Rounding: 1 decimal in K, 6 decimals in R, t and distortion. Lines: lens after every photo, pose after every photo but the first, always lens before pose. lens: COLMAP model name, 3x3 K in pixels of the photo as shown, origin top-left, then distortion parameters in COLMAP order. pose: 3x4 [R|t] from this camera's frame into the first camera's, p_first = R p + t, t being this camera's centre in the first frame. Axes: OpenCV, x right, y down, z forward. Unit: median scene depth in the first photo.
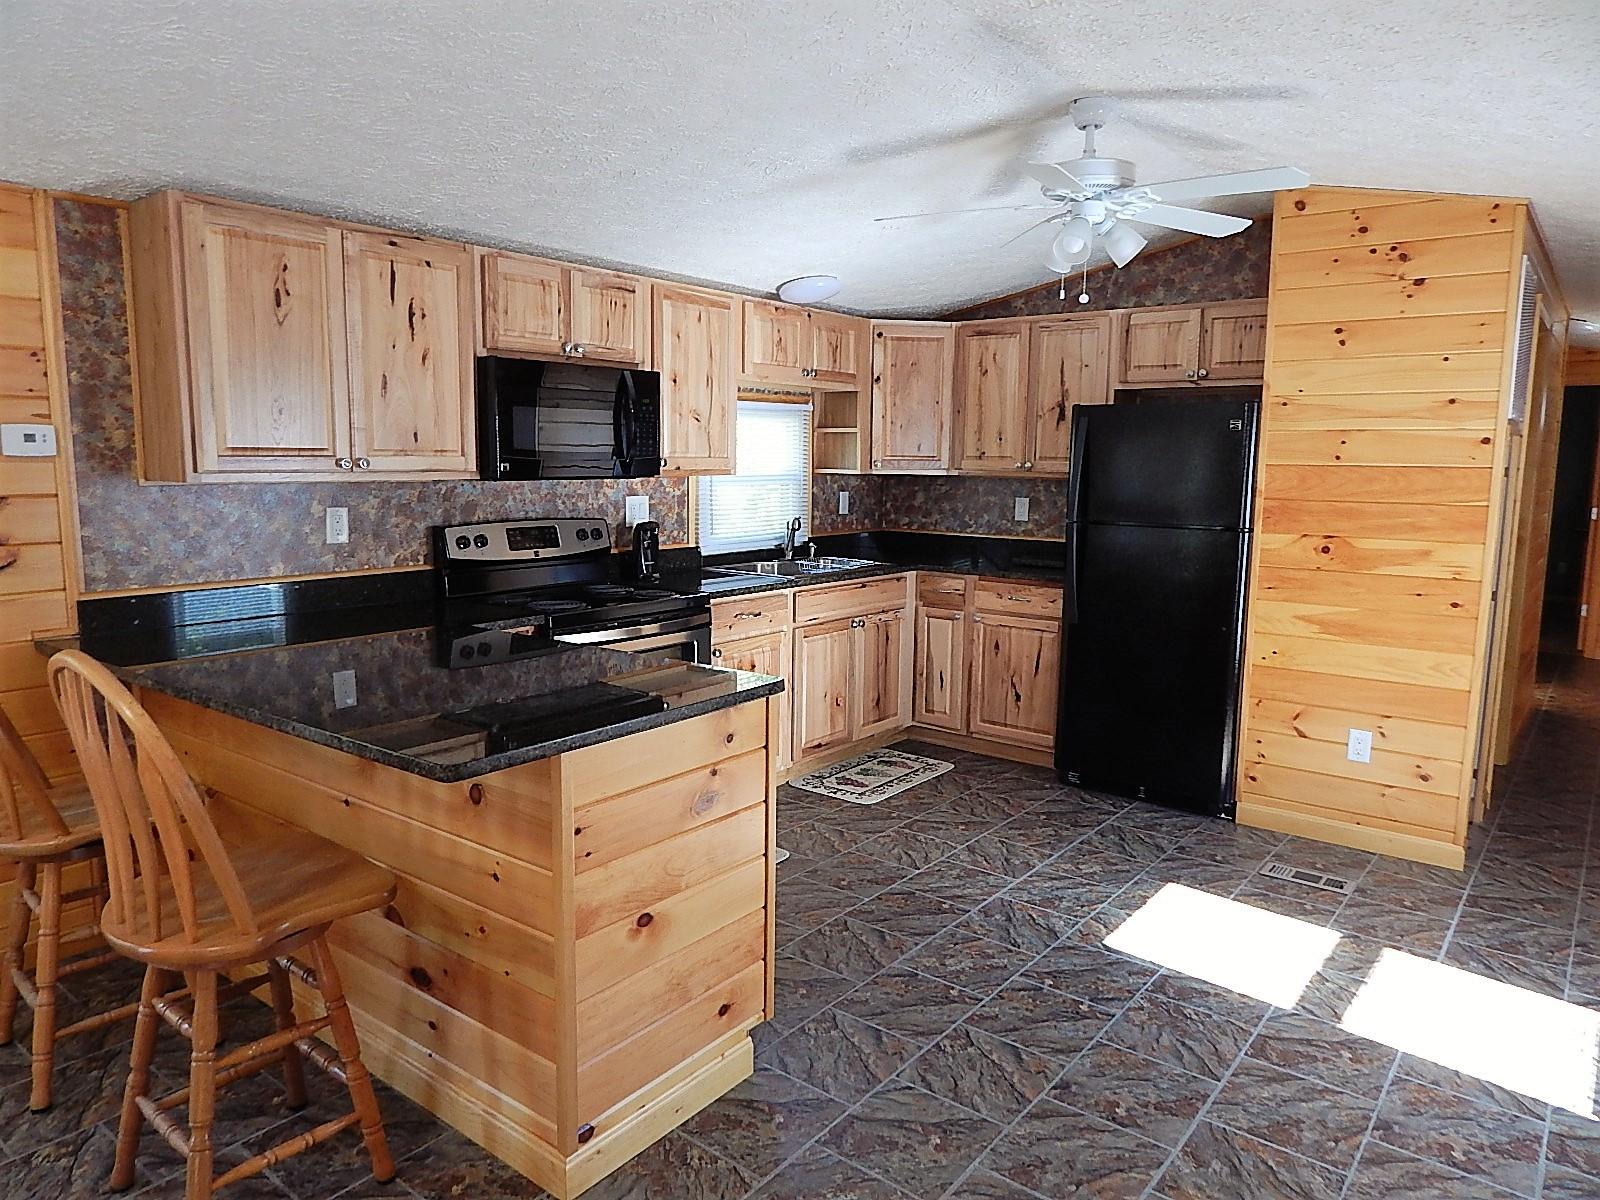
lens RADIAL K [[1053.0, 0, 801.1], [0, 1053.0, 588.9], [0, 0, 1]] dist [-0.002744, -0.004988]
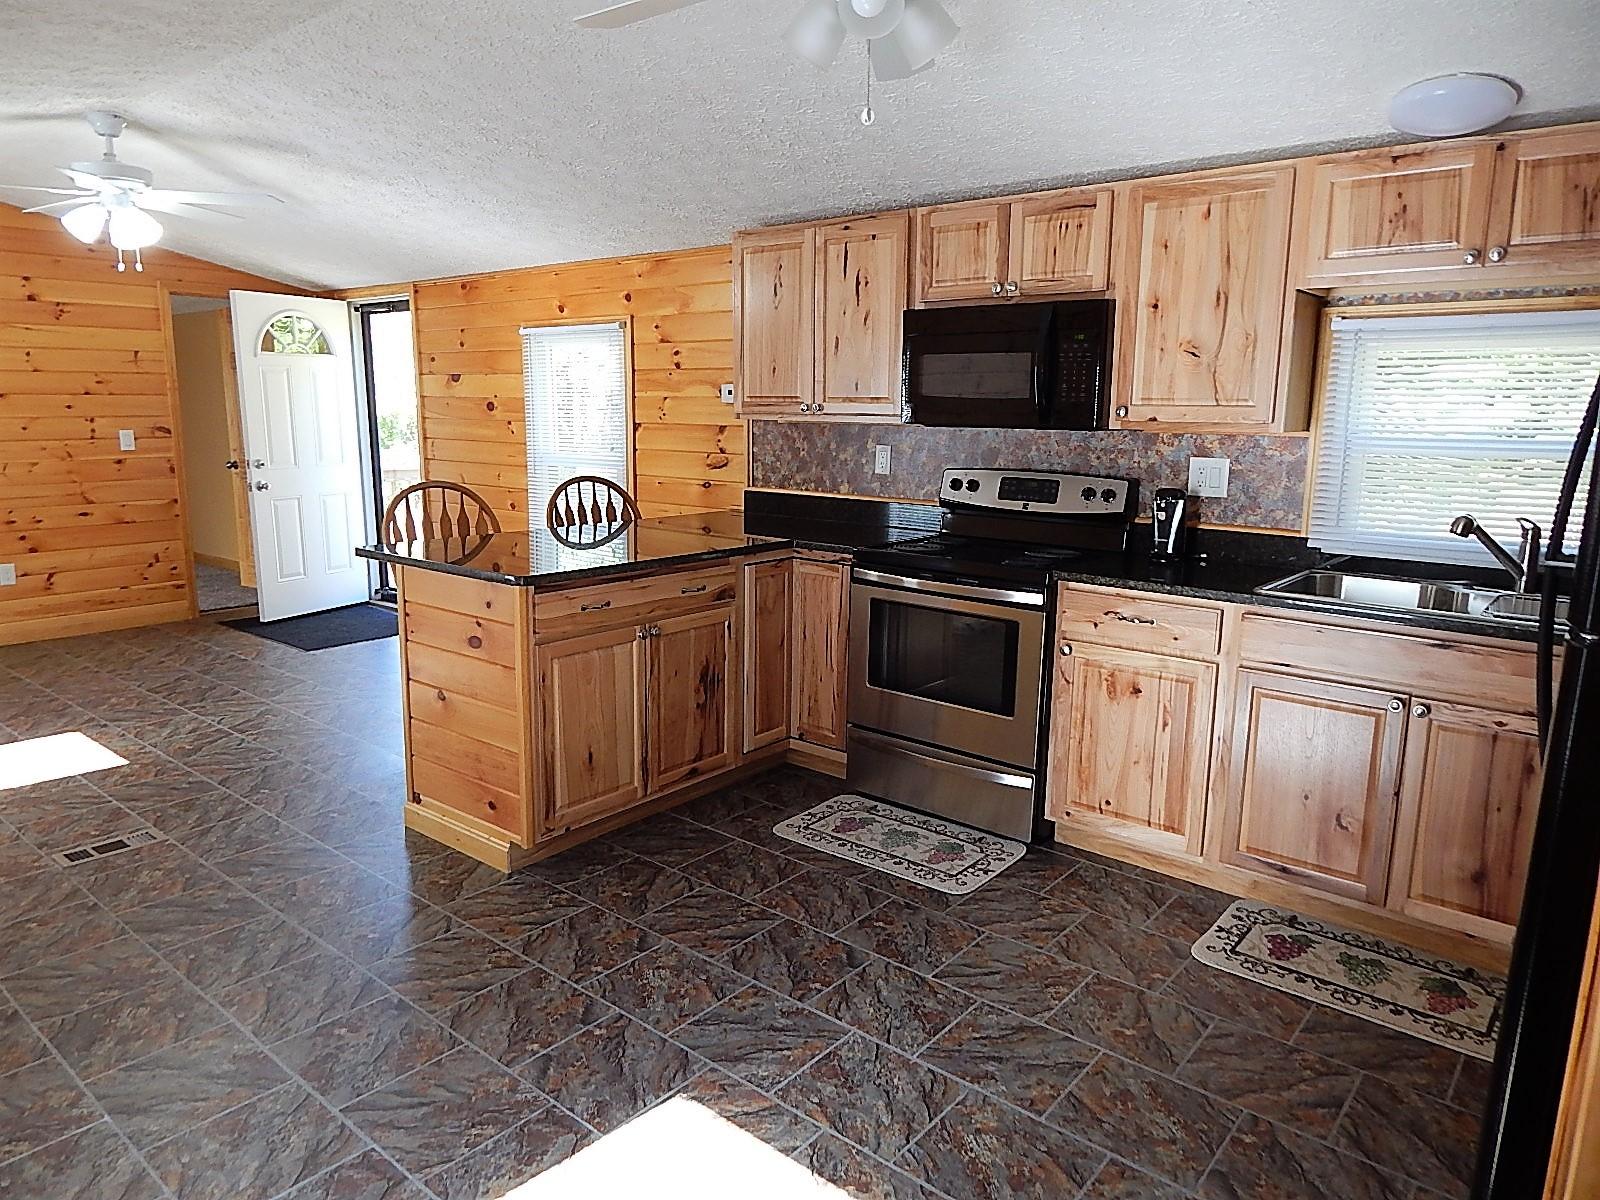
lens RADIAL K [[1071.2, 0, 811.5], [0, 1071.2, 592.3], [0, 0, 1]] dist [0.018042, -0.017379]
pose [[-0.026453, 0.162661, -0.986327, 0.779919], [-0.140444, 0.976282, 0.164771, -0.096306], [0.989735, 0.142882, -0.002981, 0.868507]]
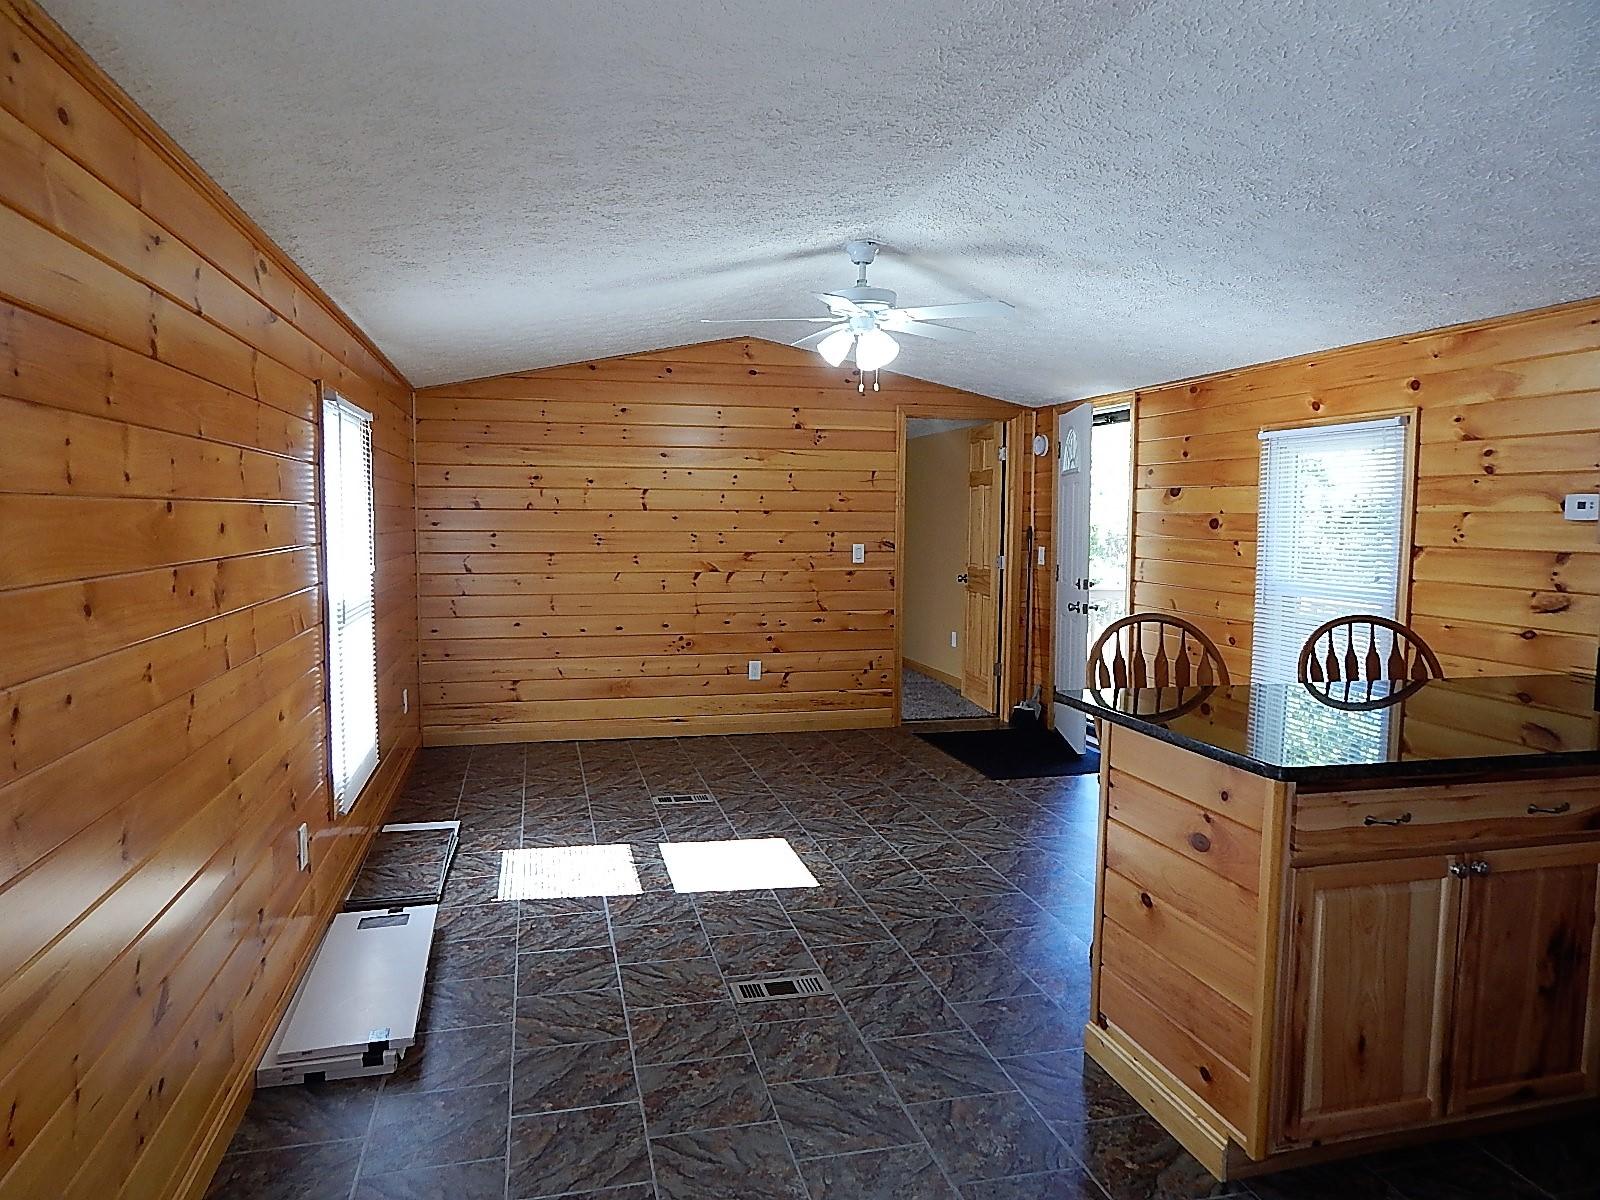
lens RADIAL K [[1053.0, 0, 801.1], [0, 1053.0, 588.9], [0, 0, 1]] dist [-0.002744, -0.004988]
pose [[-0.613564, 0.040191, -0.788621, 0.570489], [-0.120003, 0.982358, 0.143430, -0.084337], [0.780473, 0.182641, -0.597917, 0.764126]]
